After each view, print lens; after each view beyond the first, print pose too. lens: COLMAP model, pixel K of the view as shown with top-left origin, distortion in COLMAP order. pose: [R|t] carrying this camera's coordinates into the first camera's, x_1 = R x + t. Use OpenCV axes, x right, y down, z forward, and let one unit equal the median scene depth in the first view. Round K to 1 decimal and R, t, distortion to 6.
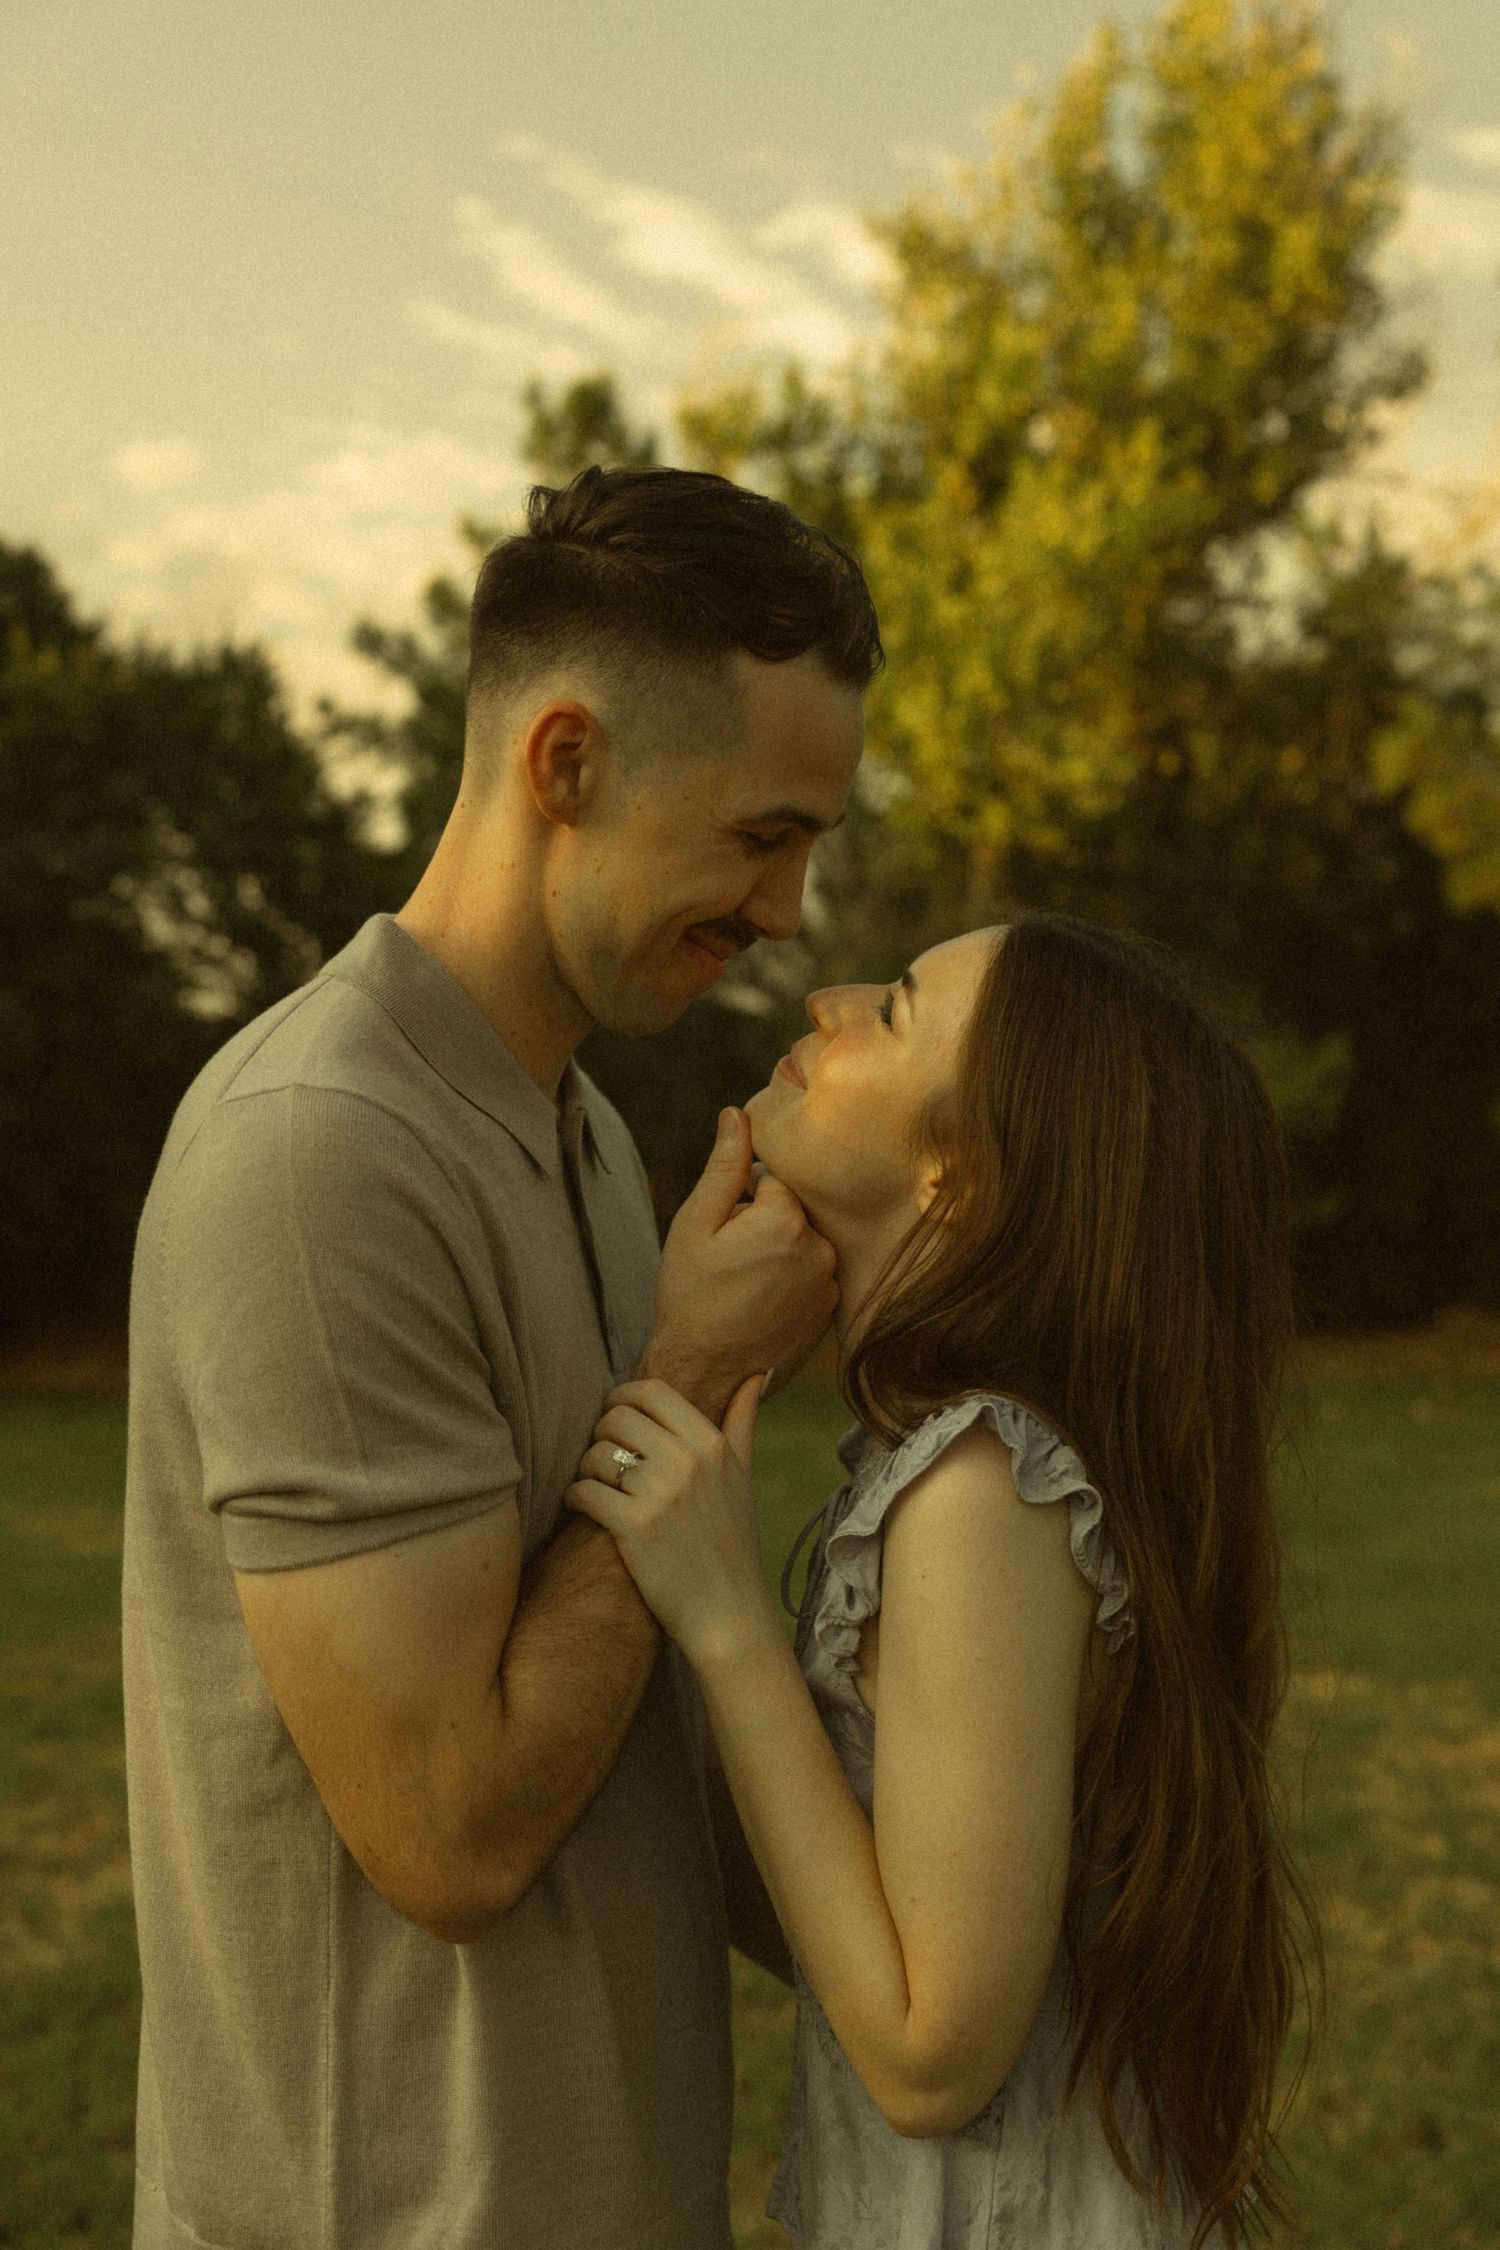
lens RADIAL K [[3016.3, 0, 743.2], [0, 3016.3, 1101.0], [0, 0, 1]] dist [0.020516, 0.000000]
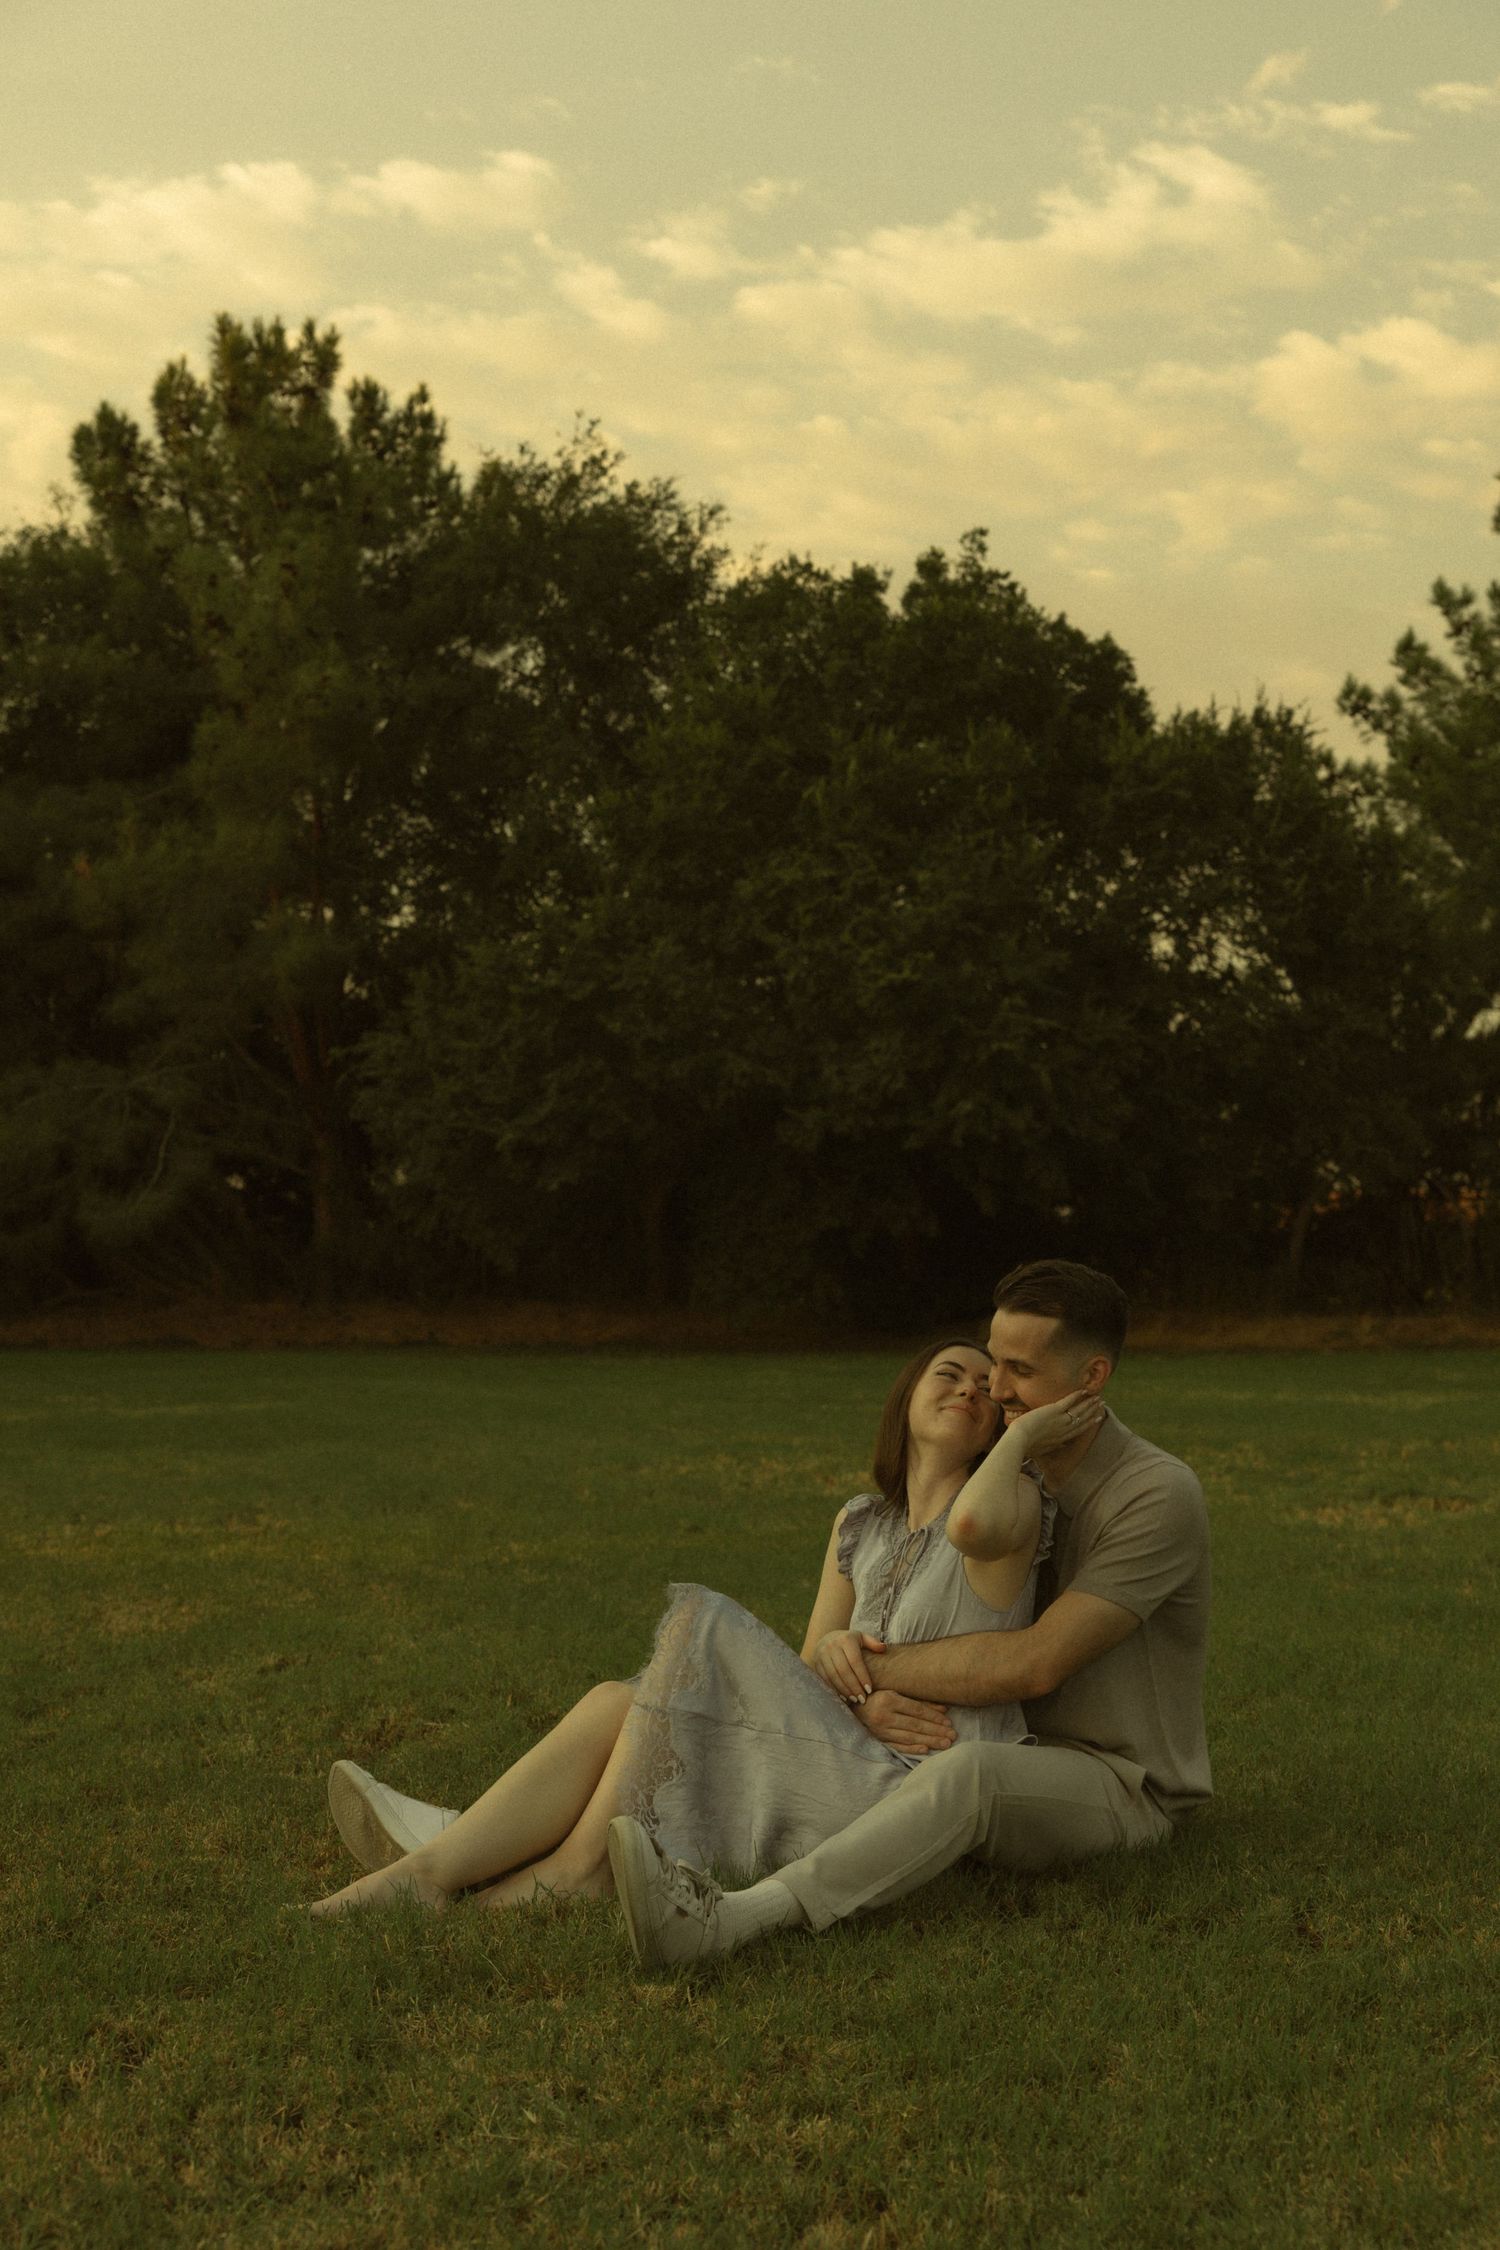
lens RADIAL K [[3041.9, 0, 713.7], [0, 3041.9, 1176.9], [0, 0, 1]] dist [0.009035, 0.000000]
pose [[0.968411, -0.003538, -0.249332, -0.086386], [0.006519, 0.999917, 0.011131, 0.013935], [0.249272, -0.012405, 0.968354, -0.194906]]
